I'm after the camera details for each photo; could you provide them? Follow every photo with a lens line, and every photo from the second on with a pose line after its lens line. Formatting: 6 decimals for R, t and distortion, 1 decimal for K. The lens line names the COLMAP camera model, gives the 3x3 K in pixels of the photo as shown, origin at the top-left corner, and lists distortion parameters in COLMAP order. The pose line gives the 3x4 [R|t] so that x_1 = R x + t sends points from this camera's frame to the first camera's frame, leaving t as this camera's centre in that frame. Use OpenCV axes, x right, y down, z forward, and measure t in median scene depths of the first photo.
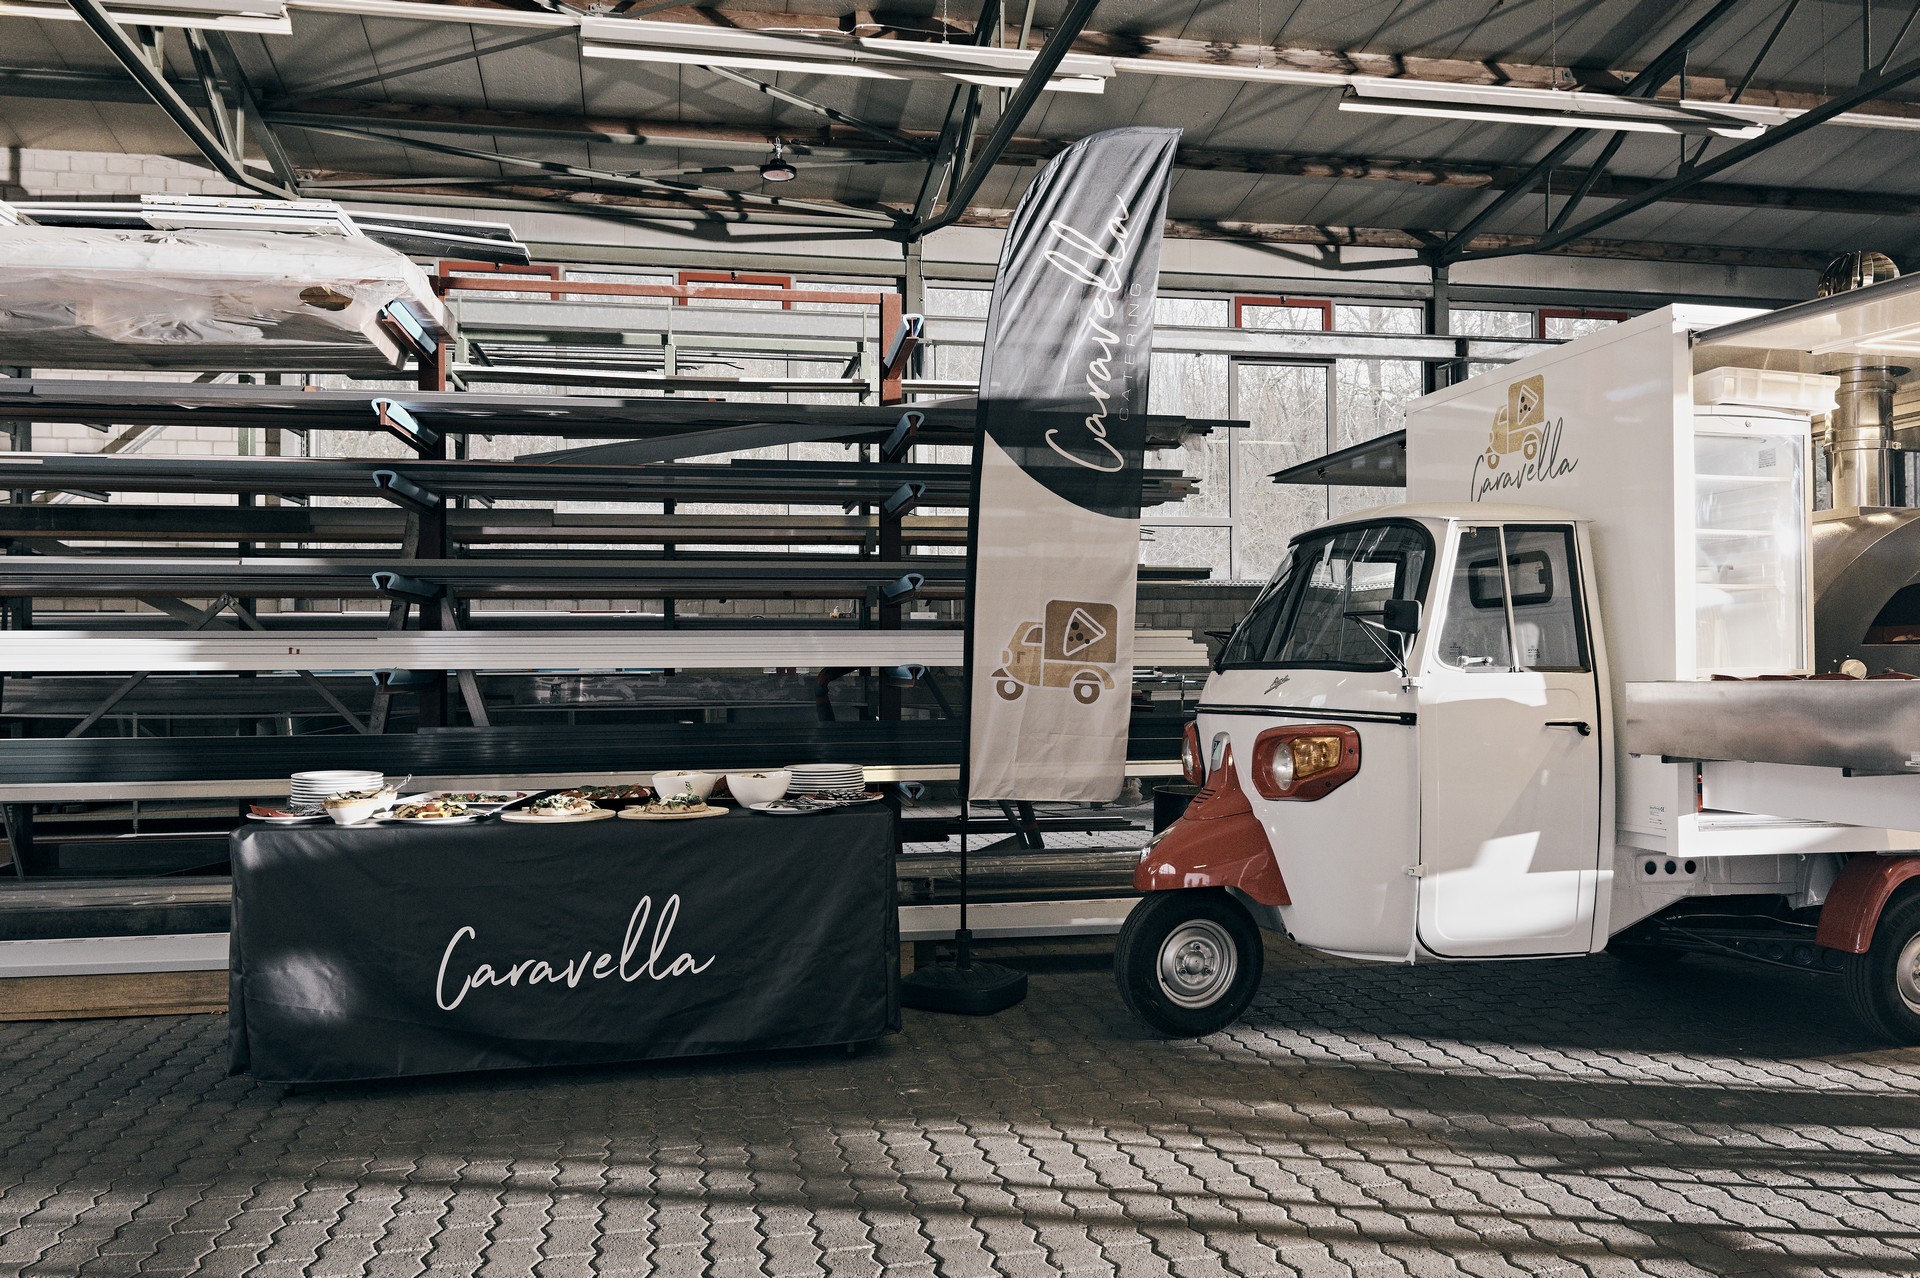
lens RADIAL K [[1477.7, 0, 958.7], [0, 1477.7, 637.1], [0, 0, 1]] dist [0.010804, 0.010839]
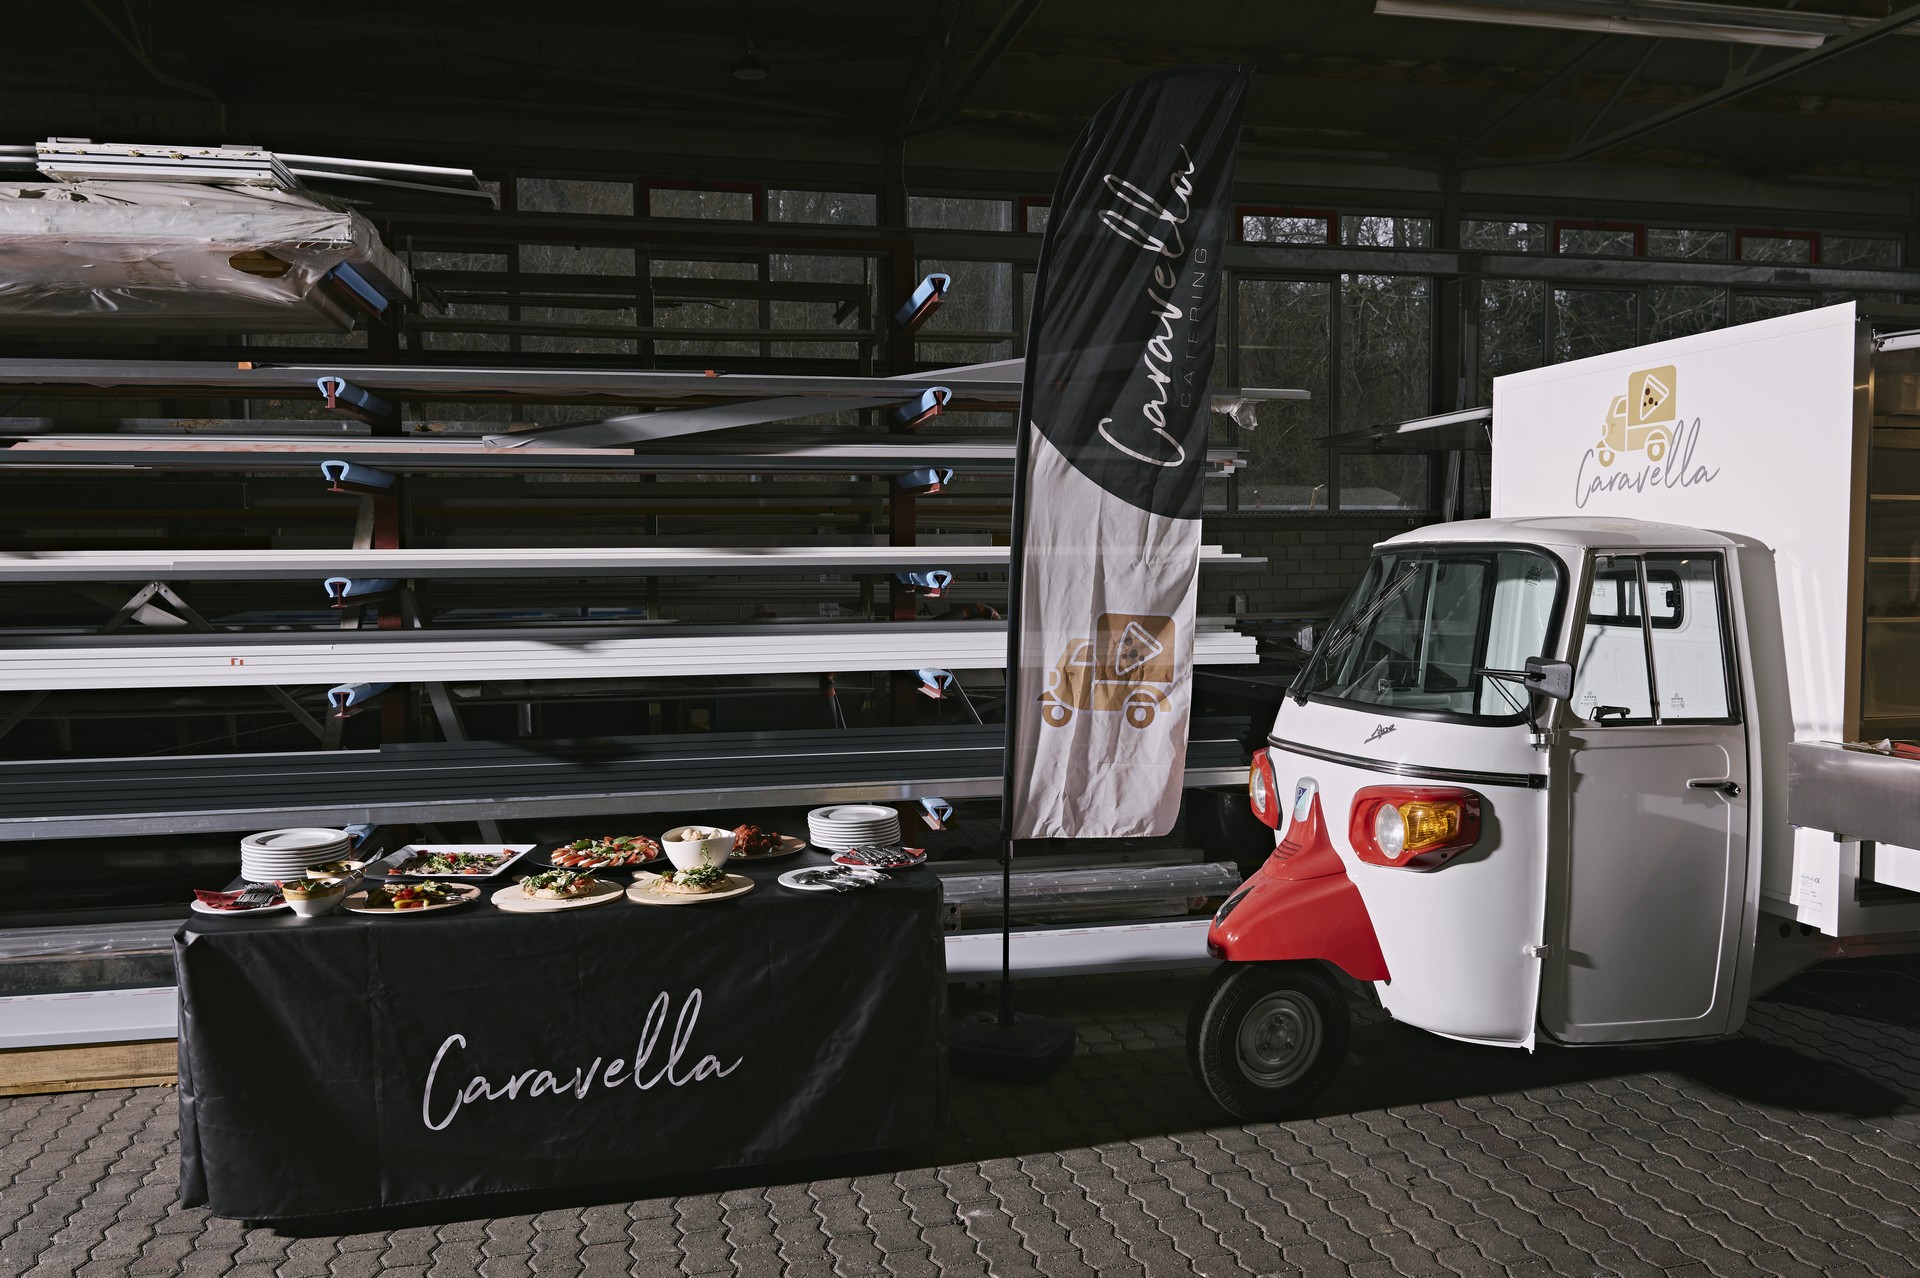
lens RADIAL K [[1484.9, 0, 952.9], [0, 1484.9, 633.6], [0, 0, 1]] dist [0.026337, -0.027724]
pose [[0.999569, -0.003452, 0.029160, -0.058095], [0.001253, 0.997174, 0.075121, -0.086582], [-0.029337, -0.075052, 0.996748, 0.123884]]
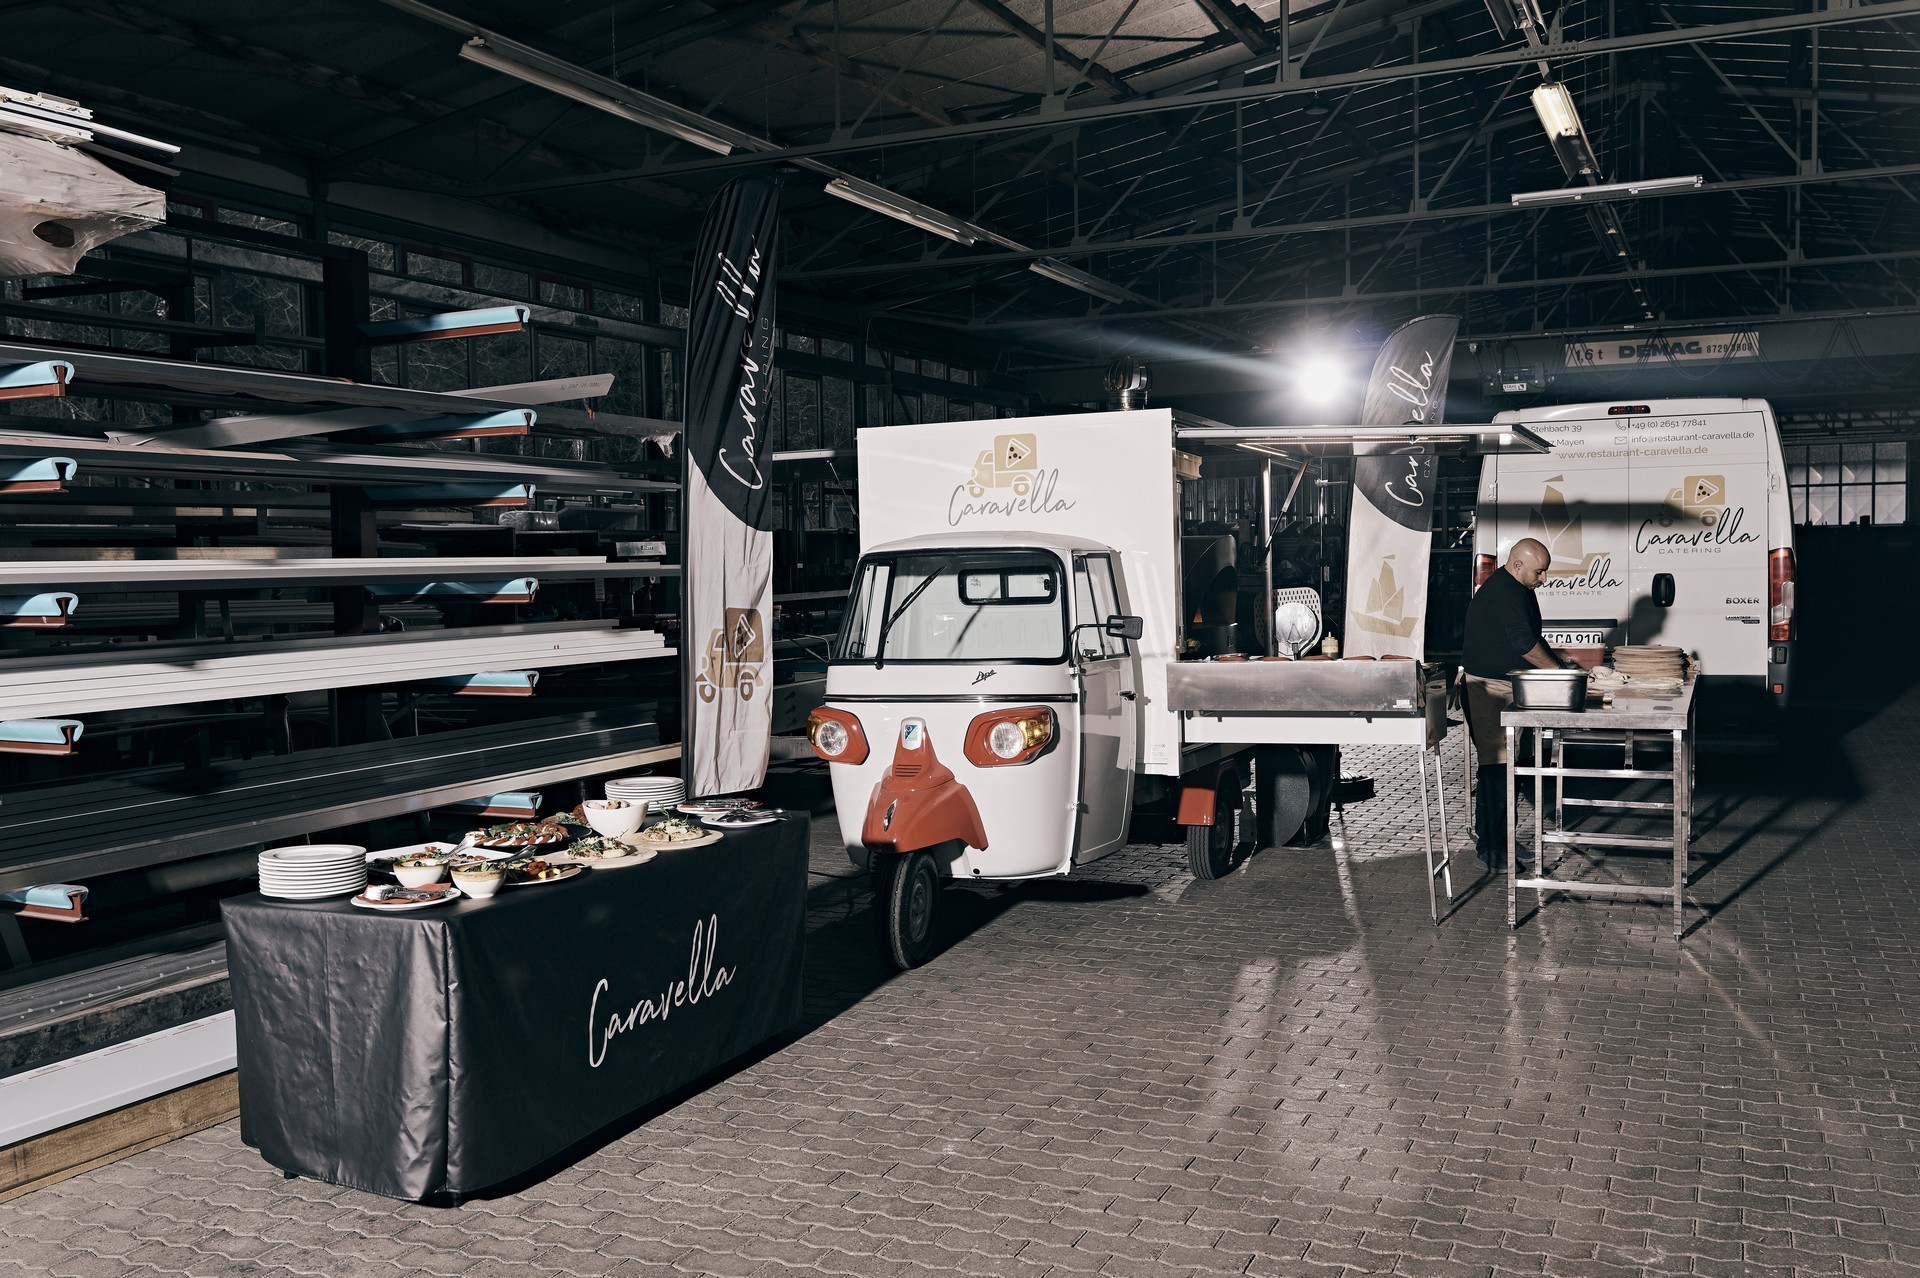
lens RADIAL K [[1766.1, 0, 963.5], [0, 1766.1, 643.9], [0, 0, 1]] dist [-0.006086, 0.000000]
pose [[0.577189, -0.046166, 0.815305, -0.966162], [0.000277, 0.998412, 0.056338, -0.077279], [-0.816611, -0.032292, 0.576285, 0.121698]]
